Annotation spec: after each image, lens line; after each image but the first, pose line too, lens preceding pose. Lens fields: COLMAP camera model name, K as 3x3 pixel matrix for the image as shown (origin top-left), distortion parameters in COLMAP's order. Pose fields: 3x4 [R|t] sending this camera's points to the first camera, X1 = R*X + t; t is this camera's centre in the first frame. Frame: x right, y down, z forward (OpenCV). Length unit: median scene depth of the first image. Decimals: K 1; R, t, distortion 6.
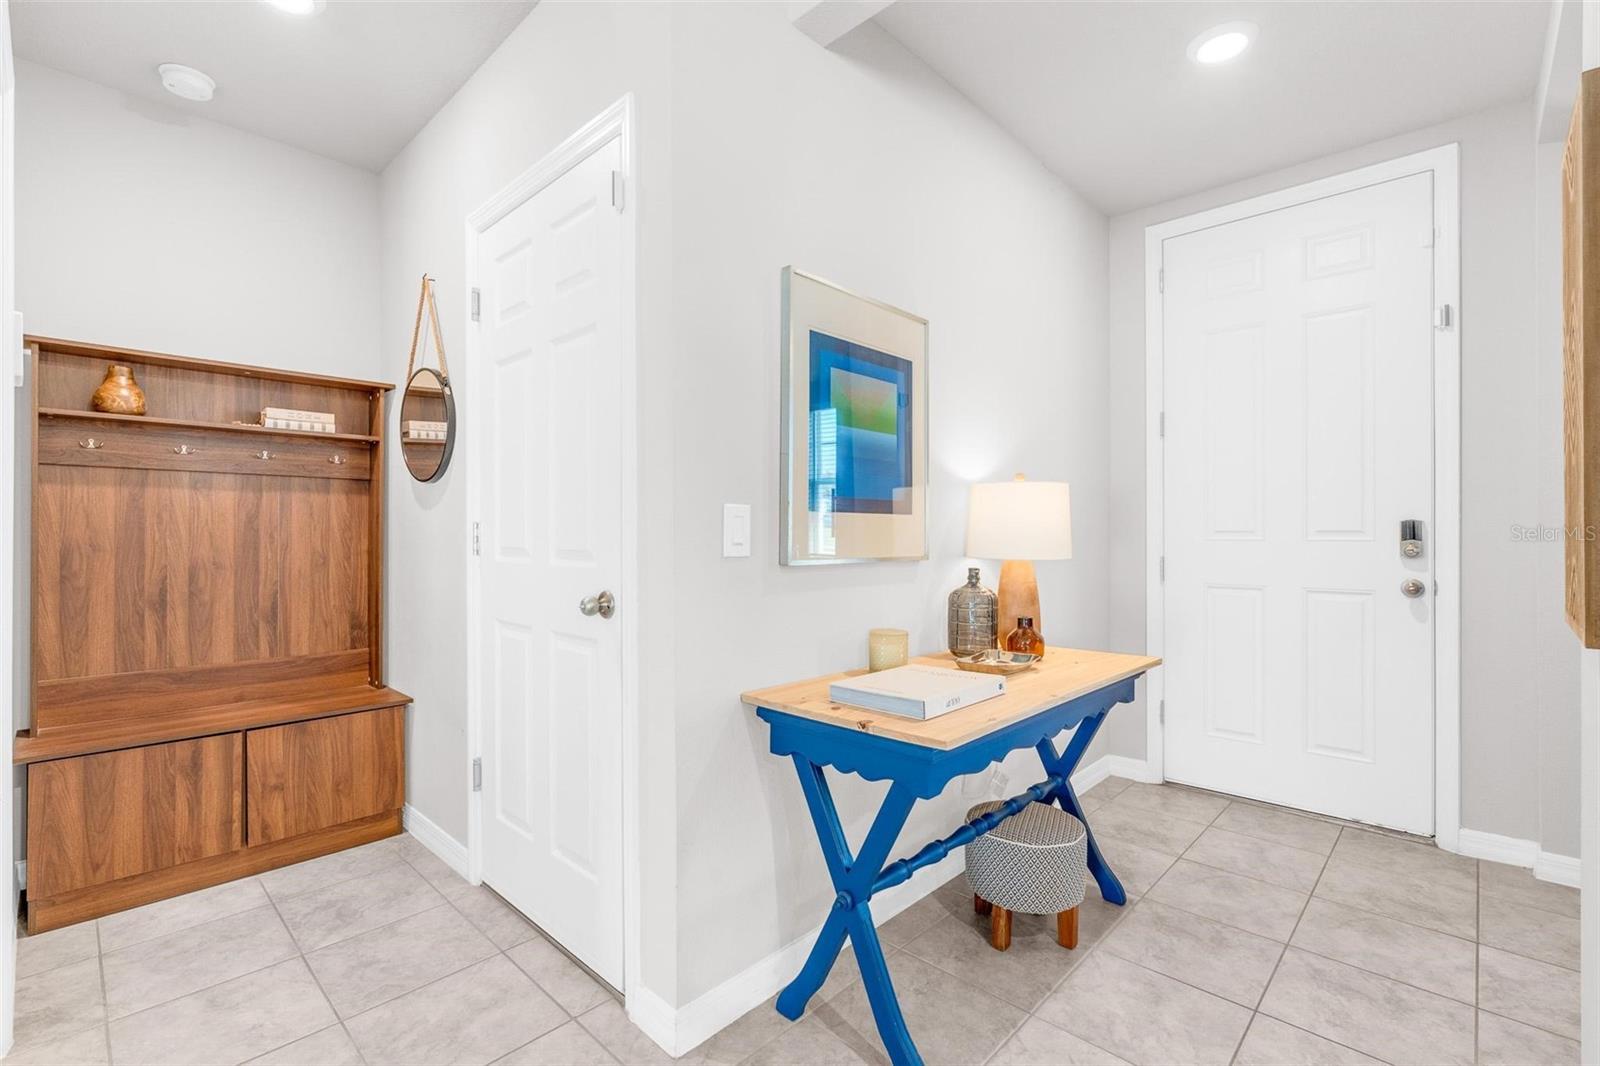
lens RADIAL K [[726.0, 0, 793.9], [0, 726.0, 537.7], [0, 0, 1]] dist [-0.008580, 0.003153]
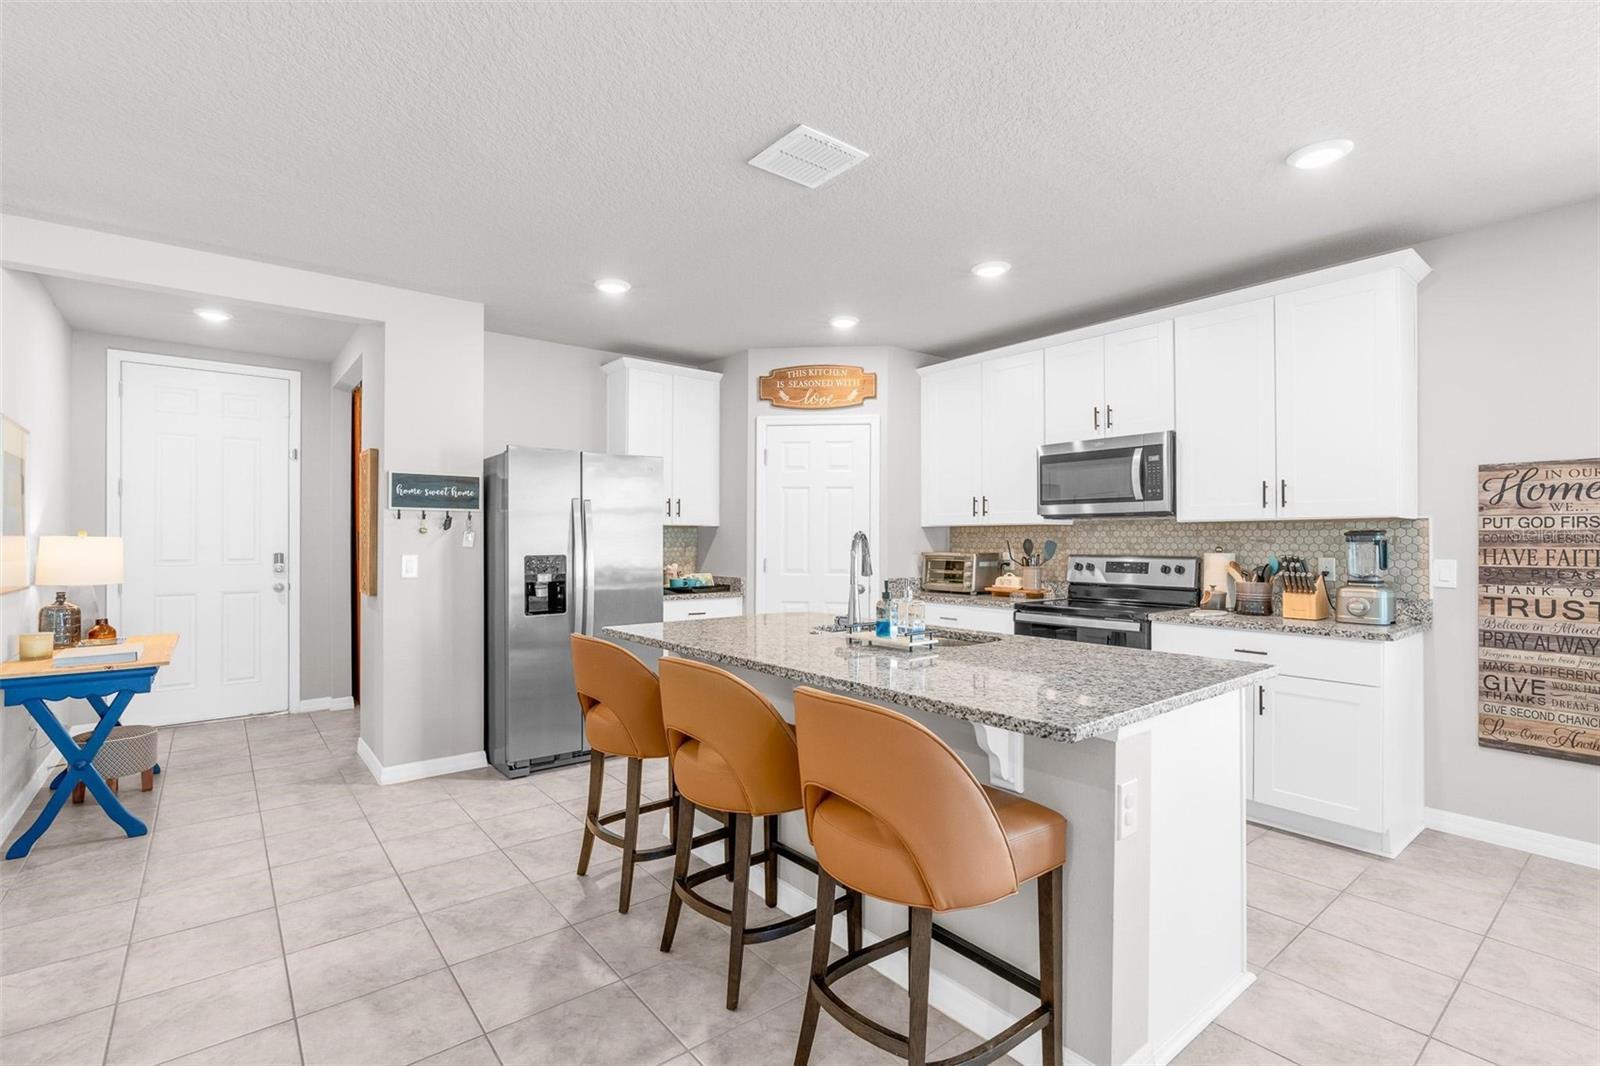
lens RADIAL K [[726.0, 0, 795.4], [0, 726.0, 535.9], [0, 0, 1]] dist [-0.008580, 0.003153]
pose [[0.138635, 0.005549, 0.990328, -1.109974], [0.000852, 0.999983, -0.005722, -0.071618], [-0.990343, 0.001637, 0.138628, -0.823171]]
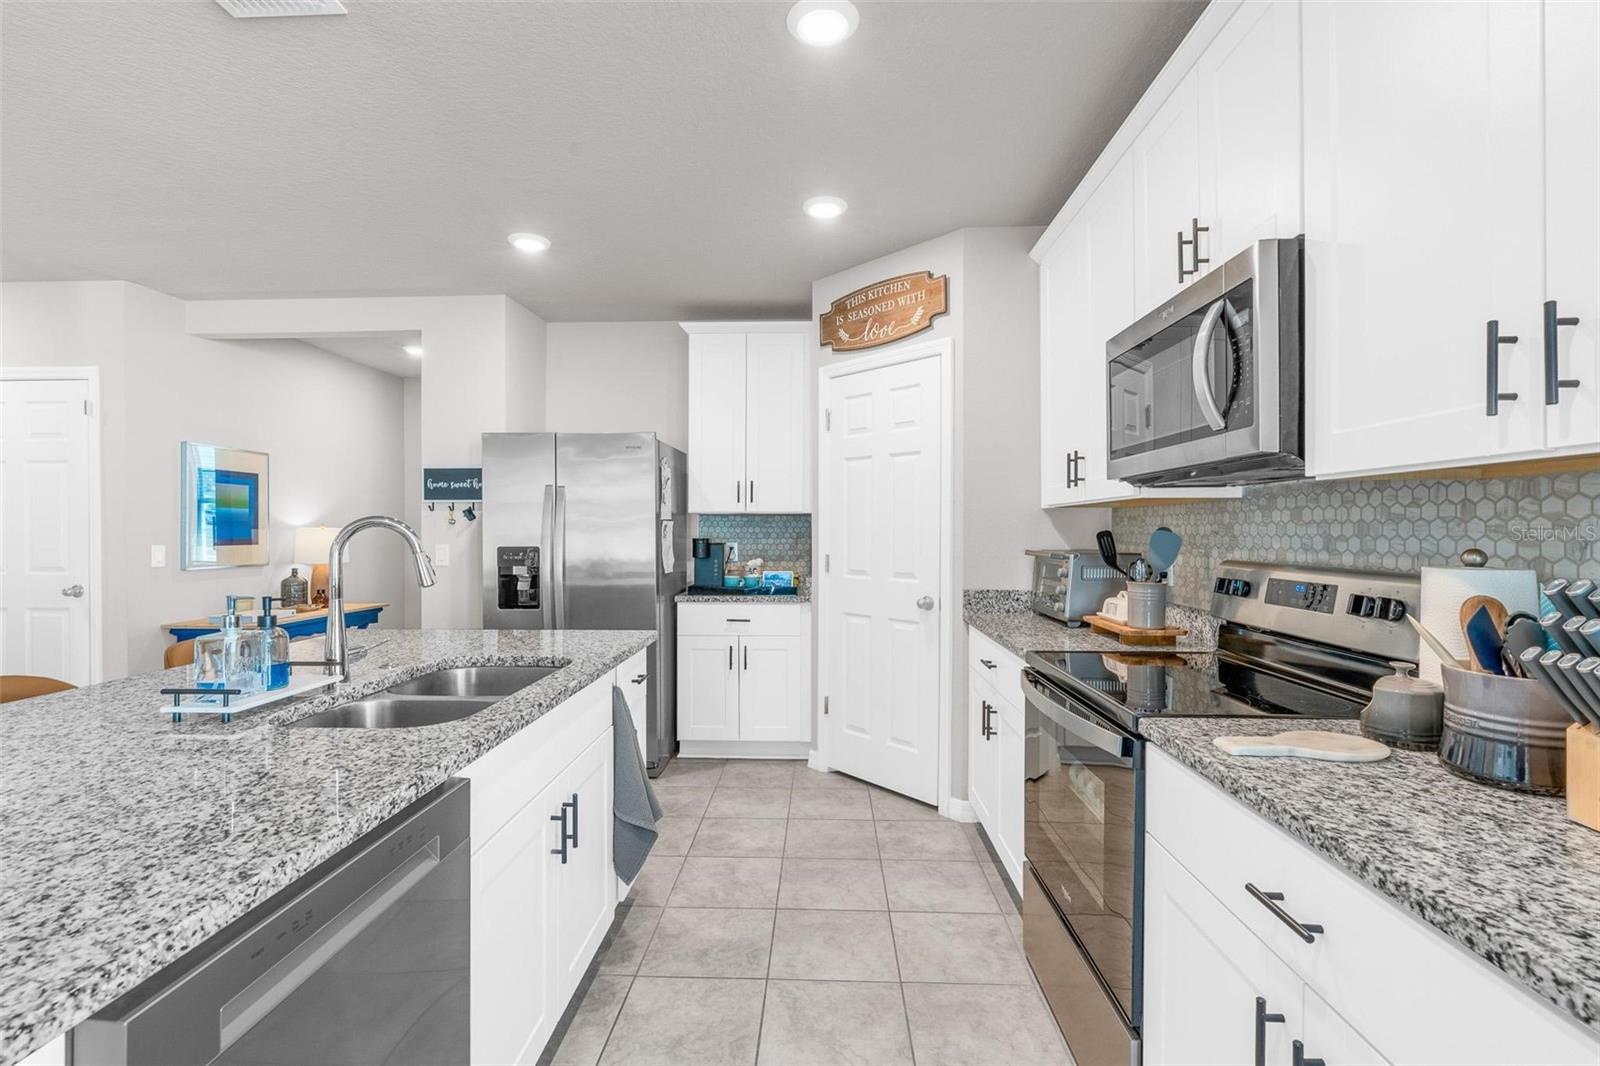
lens RADIAL K [[726.0, 0, 789.1], [0, 726.0, 530.9], [0, 0, 1]] dist [-0.008580, 0.003153]
pose [[0.753058, -0.000522, 0.657954, -0.062515], [0.001242, 0.999999, -0.000628, -0.069269], [-0.657954, 0.001290, 0.753057, -1.652351]]
